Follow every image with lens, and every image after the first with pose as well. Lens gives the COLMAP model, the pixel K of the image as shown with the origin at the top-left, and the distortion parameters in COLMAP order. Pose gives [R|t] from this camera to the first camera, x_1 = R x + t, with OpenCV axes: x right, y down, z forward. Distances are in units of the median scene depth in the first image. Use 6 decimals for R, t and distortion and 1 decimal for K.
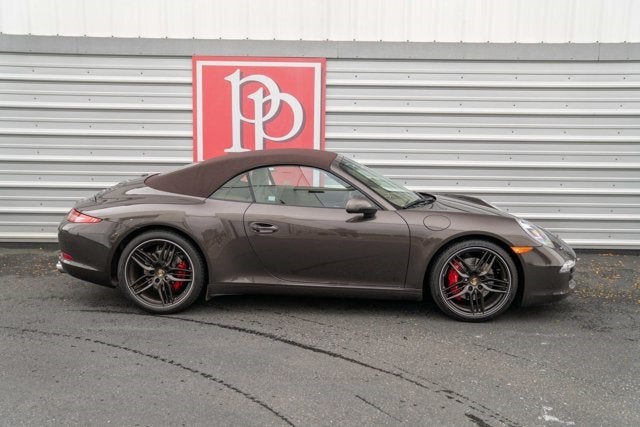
lens RADIAL K [[625.9, 0, 316.9], [0, 625.9, 212.7], [0, 0, 1]] dist [-0.041351, 0.222885]
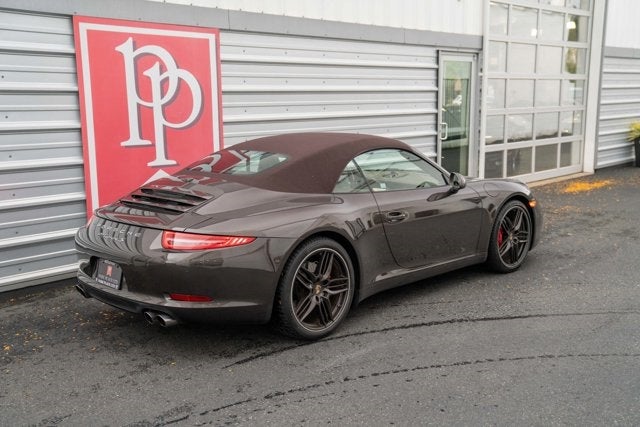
lens RADIAL K [[697.2, 0, 318.2], [0, 697.2, 212.6], [0, 0, 1]] dist [-0.003773, 0.219057]
pose [[0.685798, -0.139402, 0.714317, -0.615836], [0.125756, 0.989419, 0.072354, -0.048775], [-0.716845, 0.040209, 0.696072, 0.241438]]
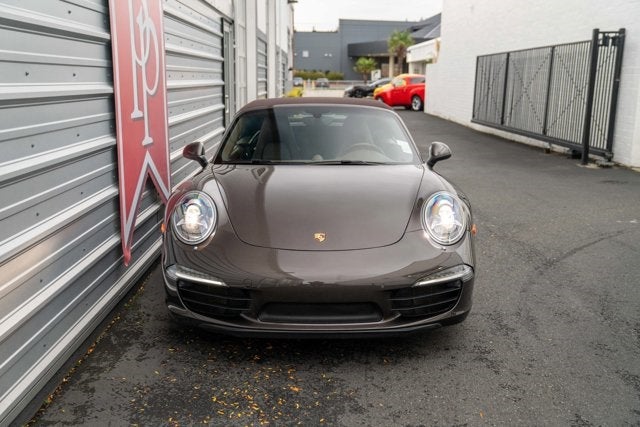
lens RADIAL K [[722.8, 0, 320.0], [0, 722.8, 213.5], [0, 0, 1]] dist [0.084529, 0.028328]
pose [[-0.007092, -0.195064, 0.980765, -0.819202], [0.133530, 0.971821, 0.194251, -0.120669], [-0.991019, 0.132339, 0.019154, 0.848925]]
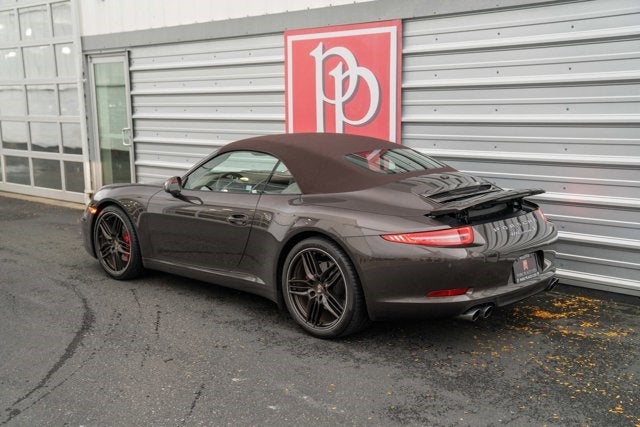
lens RADIAL K [[743.3, 0, 320.0], [0, 743.3, 213.5], [0, 0, 1]] dist [0.097453, 0.003180]
pose [[0.726174, 0.081802, -0.682627, 0.604922], [-0.073769, 0.996435, 0.040932, -0.034169], [0.683541, 0.020633, 0.729620, 0.244802]]
